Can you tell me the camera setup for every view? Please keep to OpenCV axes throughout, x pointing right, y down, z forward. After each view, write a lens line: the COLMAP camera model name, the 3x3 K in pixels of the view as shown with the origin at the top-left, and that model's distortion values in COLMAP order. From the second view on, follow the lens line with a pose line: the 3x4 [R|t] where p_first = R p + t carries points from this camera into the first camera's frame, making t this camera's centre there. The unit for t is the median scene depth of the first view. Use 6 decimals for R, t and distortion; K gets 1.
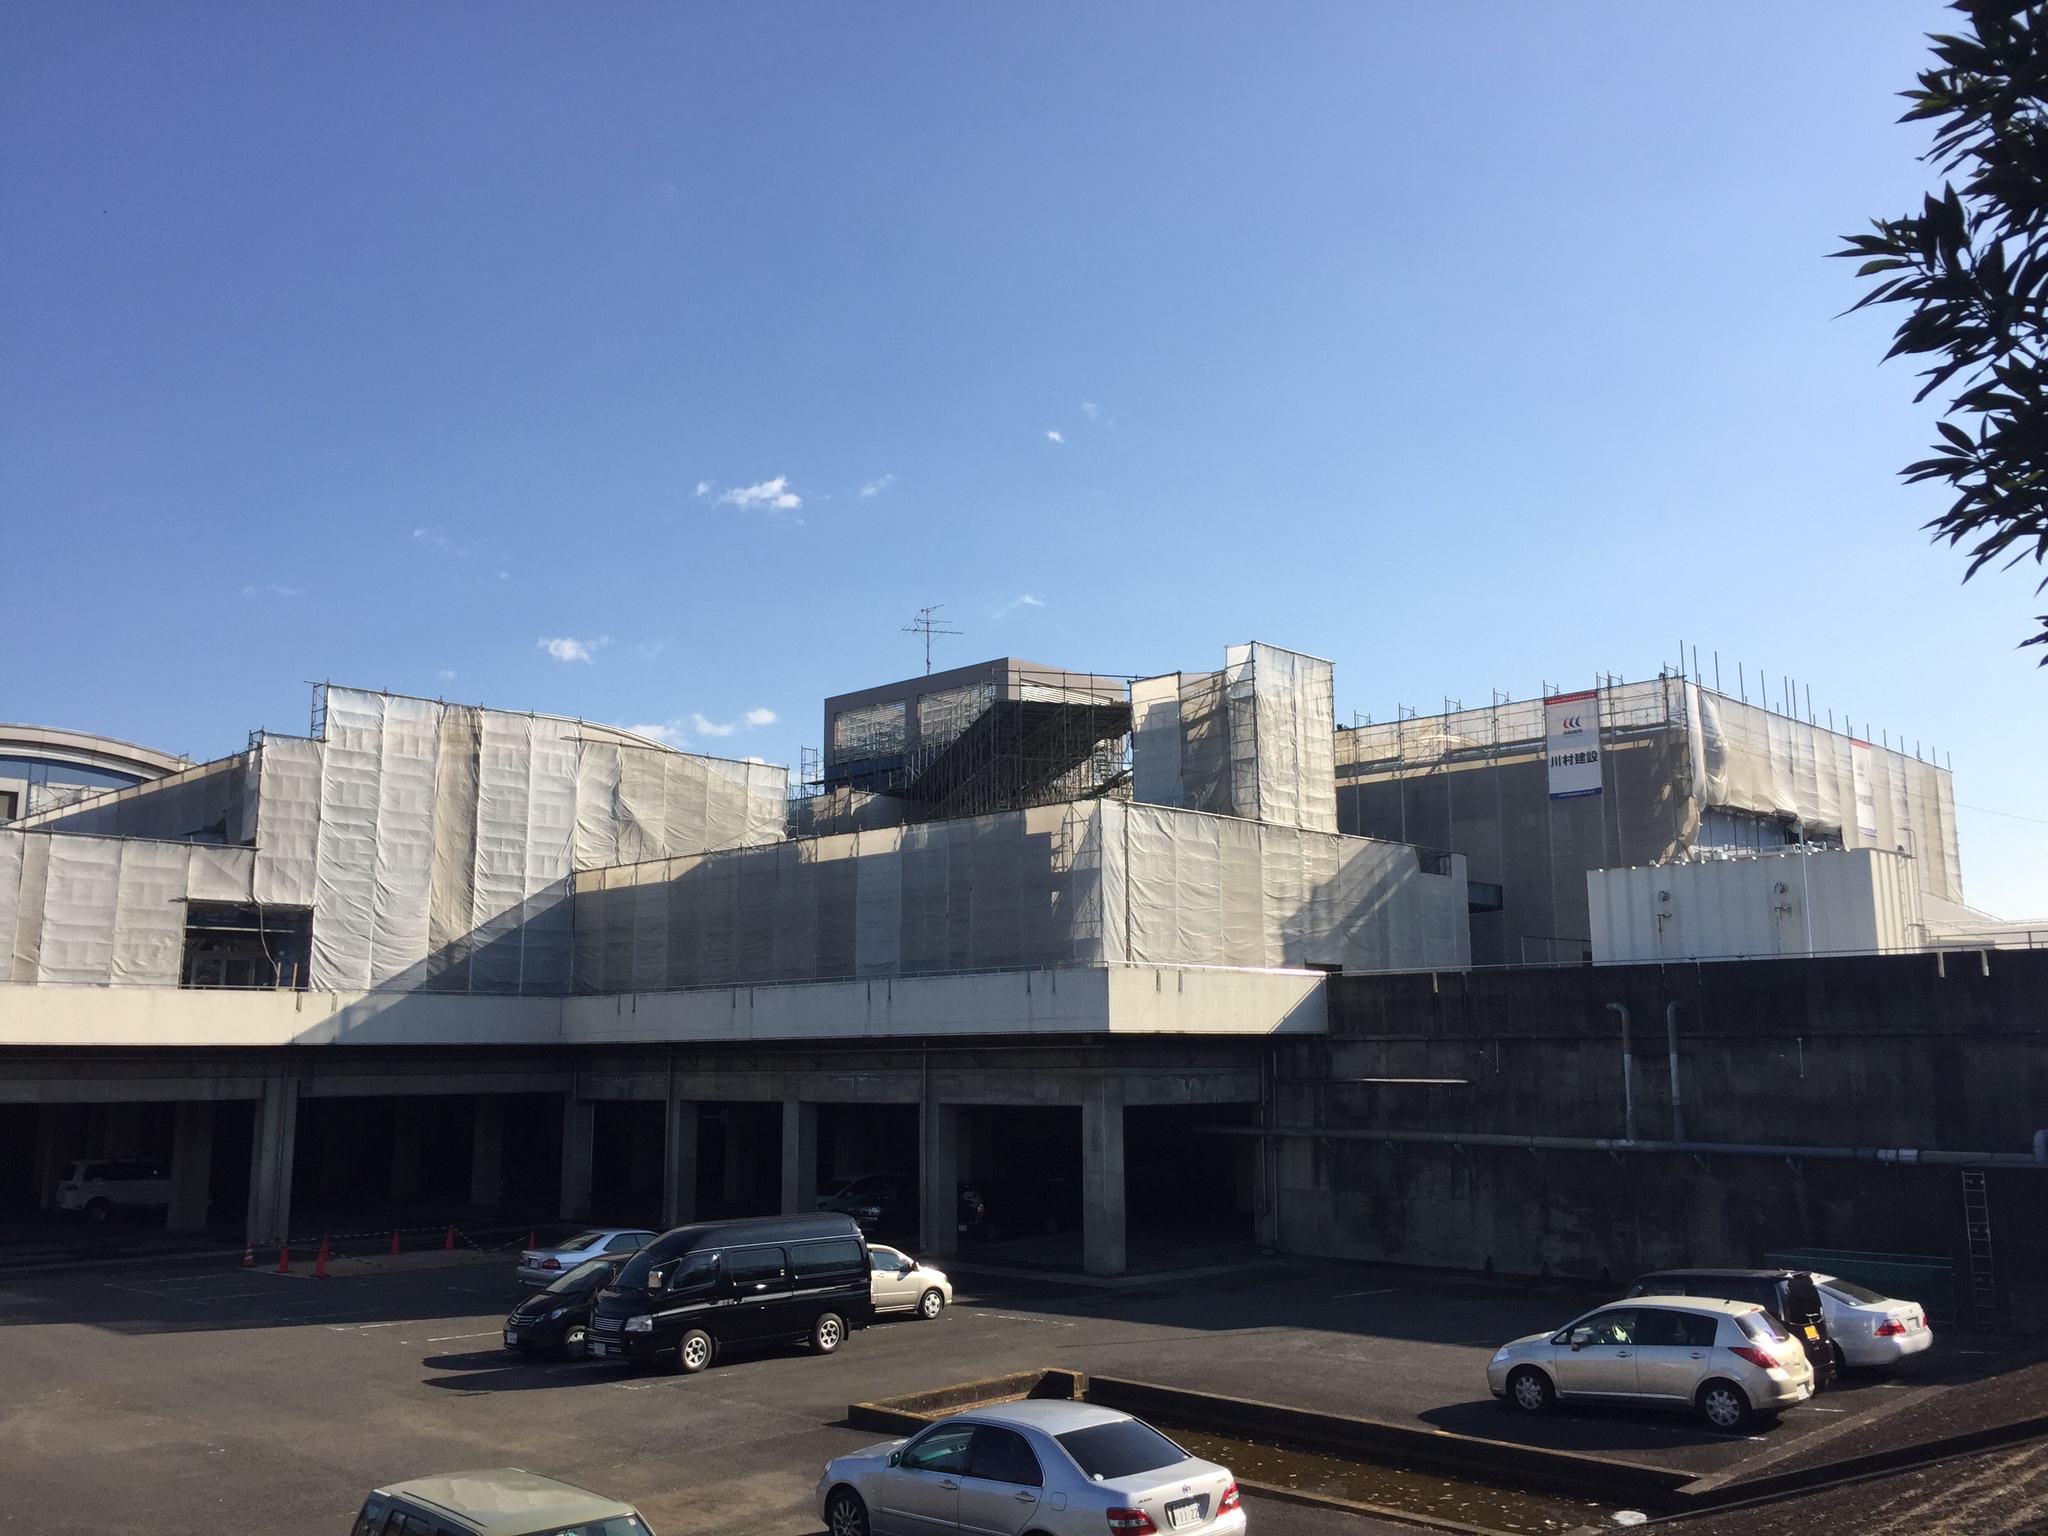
lens RADIAL K [[1745.6, 0, 1024.0], [0, 1745.6, 768.0], [0, 0, 1]] dist [0.075394, -0.101127]
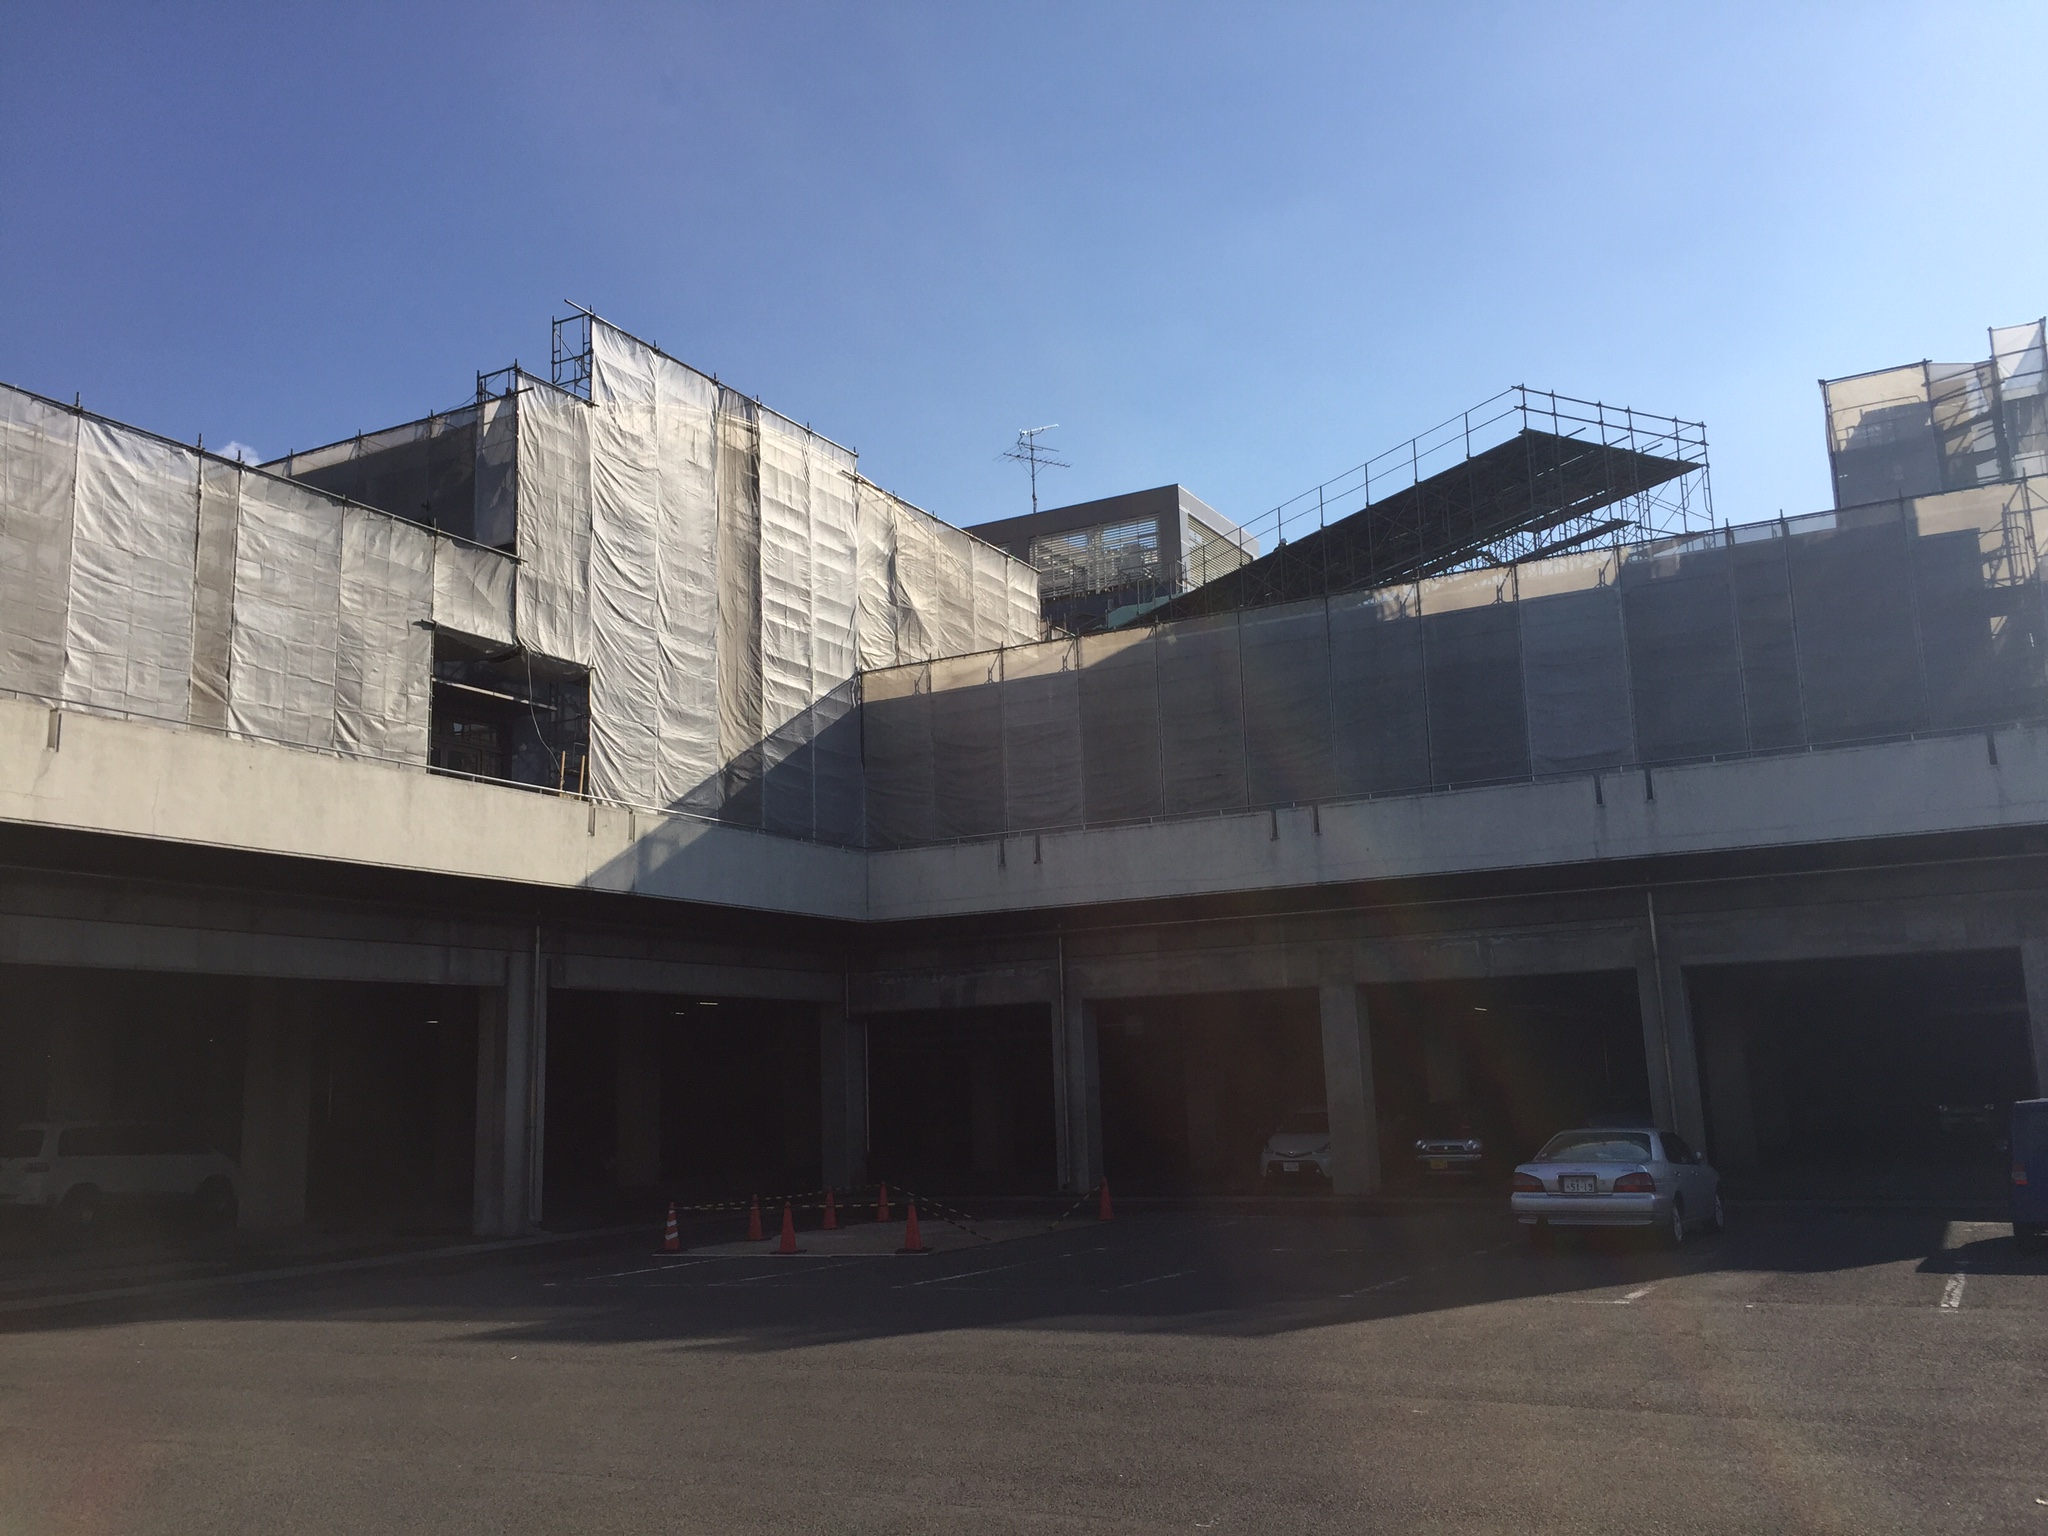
lens RADIAL K [[1745.6, 0, 1024.0], [0, 1745.6, 768.0], [0, 0, 1]] dist [0.075394, -0.101127]
pose [[0.963107, 0.023324, 0.268106, -0.415565], [-0.018273, 0.999606, -0.021317, 0.121175], [-0.268497, 0.015631, 0.963154, 0.378640]]
